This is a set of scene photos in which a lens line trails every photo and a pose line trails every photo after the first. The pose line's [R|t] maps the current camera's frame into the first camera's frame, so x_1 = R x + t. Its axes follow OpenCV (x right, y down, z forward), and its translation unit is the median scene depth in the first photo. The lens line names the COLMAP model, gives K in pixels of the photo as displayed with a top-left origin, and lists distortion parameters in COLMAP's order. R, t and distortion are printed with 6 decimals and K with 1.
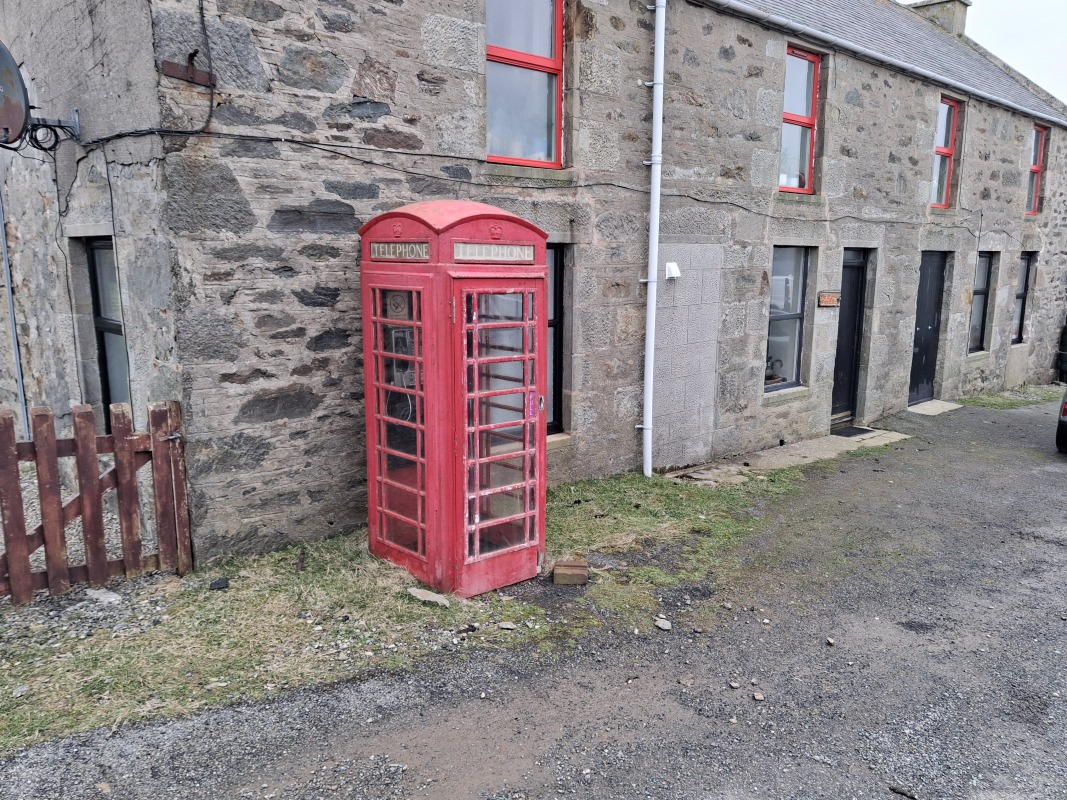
lens RADIAL K [[842.1, 0, 533.5], [0, 842.1, 400.0], [0, 0, 1]] dist [-0.013753, 0.001565]
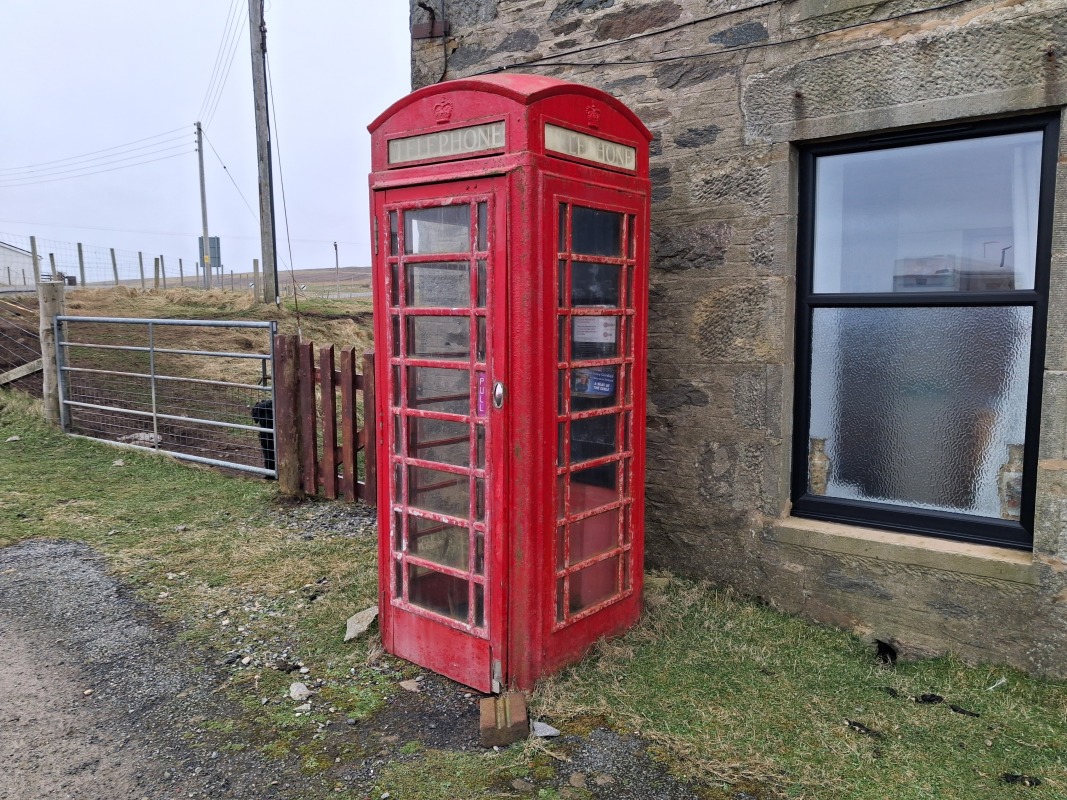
lens RADIAL K [[830.4, 0, 553.0], [0, 830.4, 402.0], [0, 0, 1]] dist [0.000615, -0.006315]
pose [[0.164172, 0.092012, -0.982131, 0.547416], [-0.168958, 0.983550, 0.063902, -0.032566], [0.971854, 0.155448, 0.177017, 0.896460]]
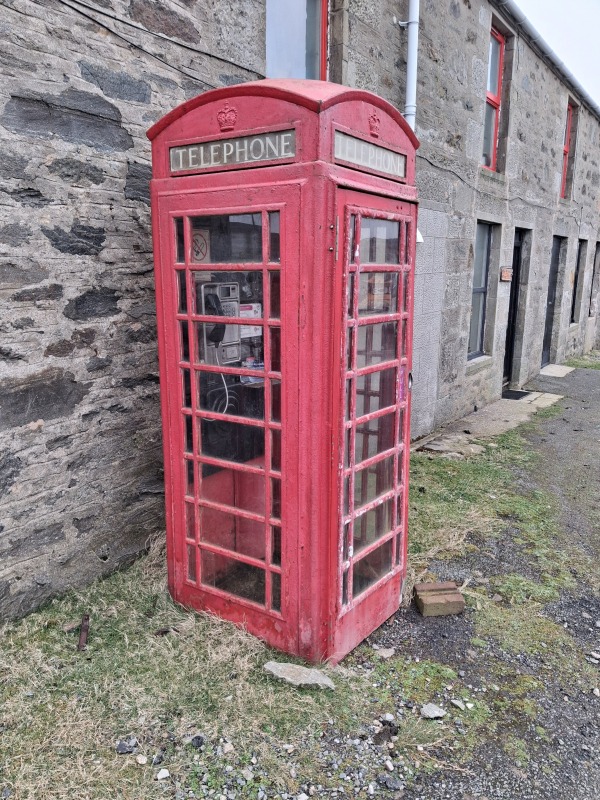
lens RADIAL K [[631.4, 0, 265.6], [0, 631.4, 410.4], [0, 0, 1]] dist [-0.013753, 0.001565]
pose [[0.981302, -0.053226, 0.184968, -0.208449], [0.043564, 0.997484, 0.055920, -0.006497], [-0.187479, -0.046817, 0.981152, 0.464059]]
